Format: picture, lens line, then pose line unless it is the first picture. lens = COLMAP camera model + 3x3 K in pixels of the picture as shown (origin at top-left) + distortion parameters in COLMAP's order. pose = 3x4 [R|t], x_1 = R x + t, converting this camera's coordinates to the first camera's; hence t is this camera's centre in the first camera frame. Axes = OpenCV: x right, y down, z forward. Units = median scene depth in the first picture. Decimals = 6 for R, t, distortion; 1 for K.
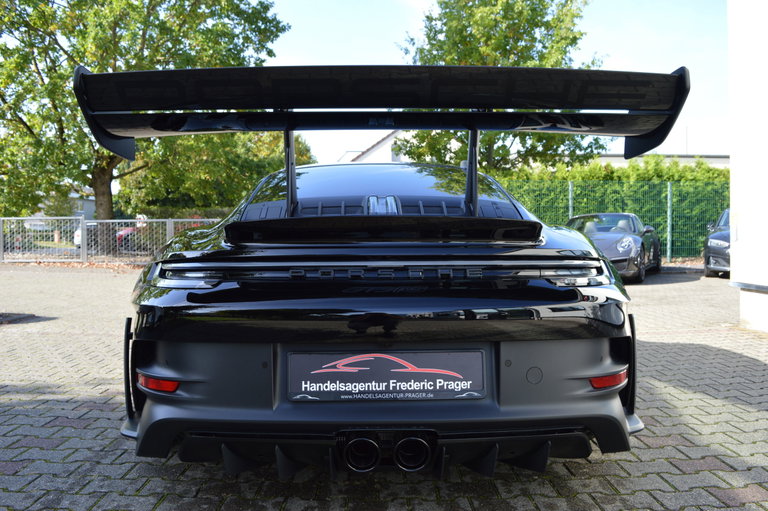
lens RADIAL K [[606.1, 0, 381.6], [0, 606.1, 250.5], [0, 0, 1]] dist [-0.090382, 0.018338]
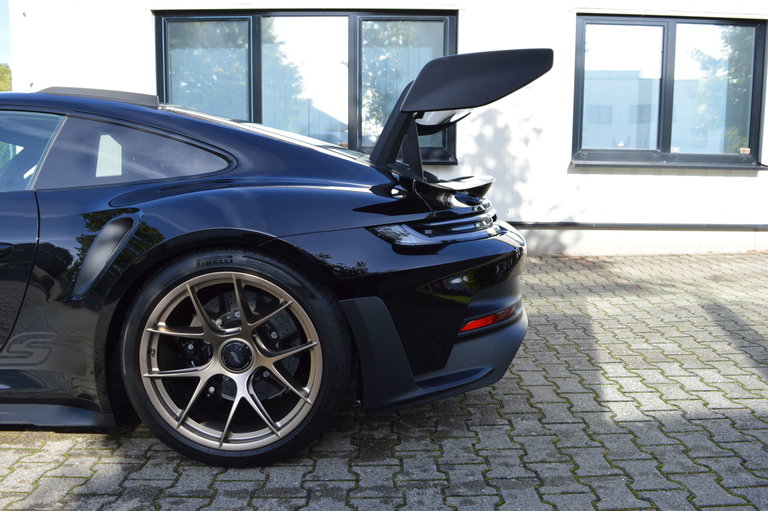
lens RADIAL K [[606.1, 0, 383.5], [0, 606.1, 252.4], [0, 0, 1]] dist [-0.090382, 0.018338]
pose [[0.014124, -0.139207, 0.990163, -1.368430], [0.018407, 0.990130, 0.138940, -0.070869], [-0.999731, 0.016263, 0.016547, 1.045711]]
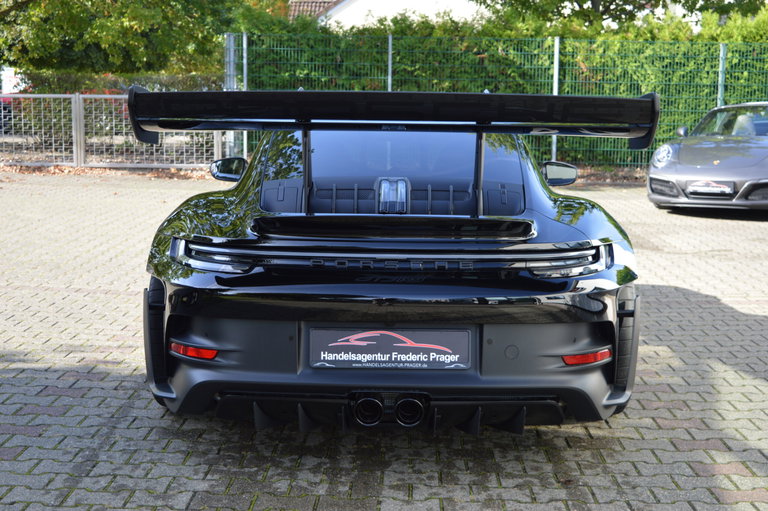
lens RADIAL K [[1072.7, 0, 389.7], [0, 1072.7, 255.0], [0, 0, 1]] dist [-0.024260, 0.000000]
pose [[0.999446, 0.021859, -0.025081, 0.046628], [-0.018674, 0.992497, 0.120838, -0.195487], [0.027534, -0.120303, 0.992355, -0.908466]]
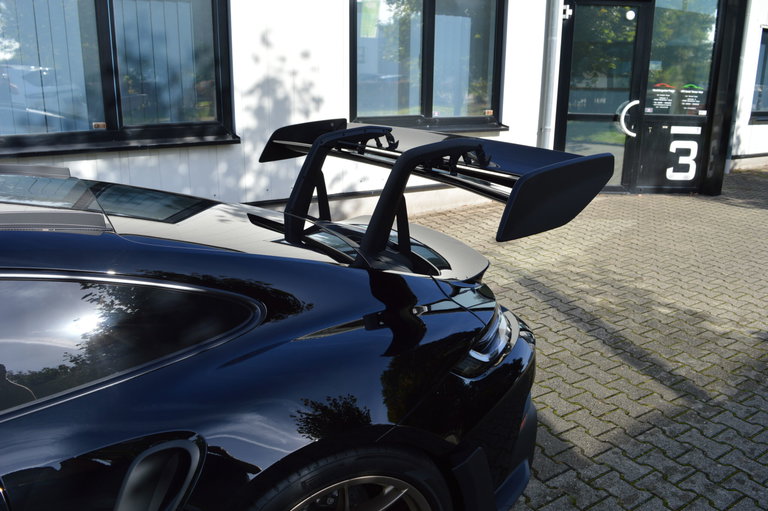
lens RADIAL K [[606.1, 0, 380.7], [0, 606.1, 251.9], [0, 0, 1]] dist [-0.090382, 0.018338]
pose [[-0.501400, -0.238467, 0.831704, -1.009115], [0.013996, 0.958907, 0.283377, -0.363053], [-0.865102, 0.153726, -0.477458, 1.537081]]
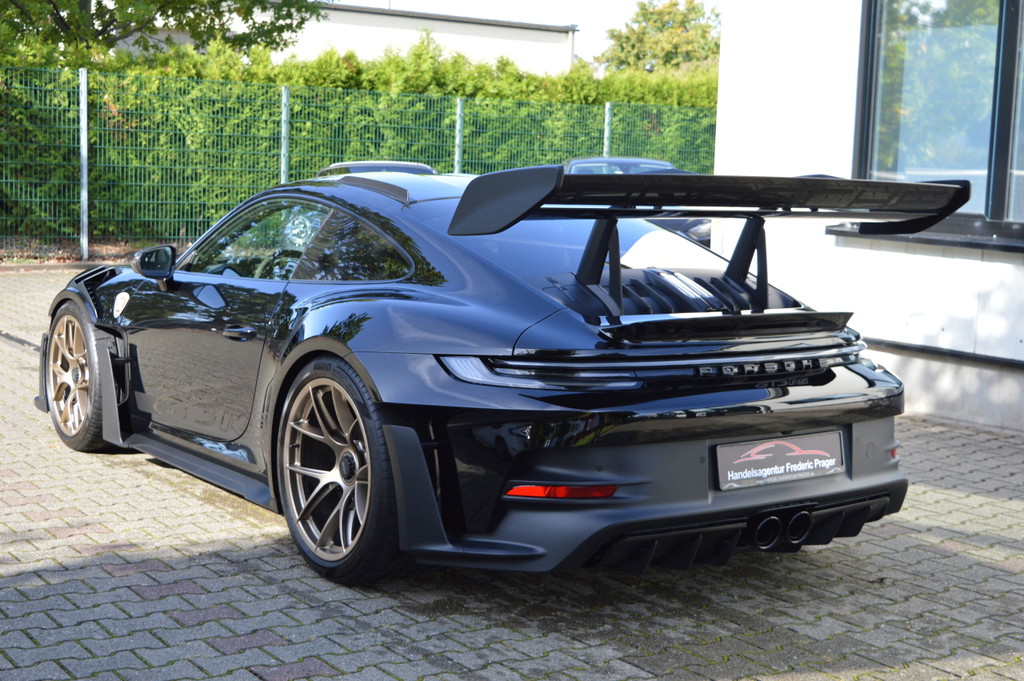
lens RADIAL K [[1430.2, 0, 507.8], [0, 1430.2, 341.5], [0, 0, 1]] dist [-0.024260, 0.000000]
pose [[0.828098, -0.037257, 0.559343, -1.487657], [-0.022694, 0.994743, 0.099856, -0.206960], [-0.560123, -0.095384, 0.822900, -0.683642]]
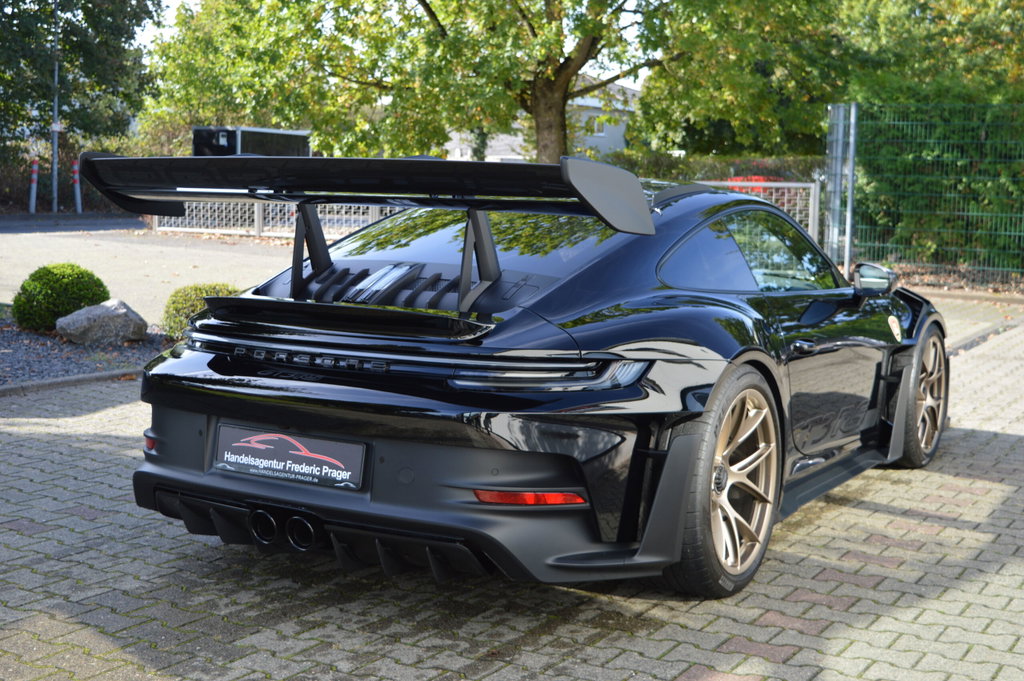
lens RADIAL K [[1363.6, 0, 520.3], [0, 1363.6, 343.5], [0, 0, 1]] dist [-0.030620, 0.000000]
pose [[0.856395, 0.082808, -0.509637, 1.231751], [-0.036281, 0.994266, 0.100588, -0.192077], [0.515044, -0.067653, 0.854490, -0.640666]]
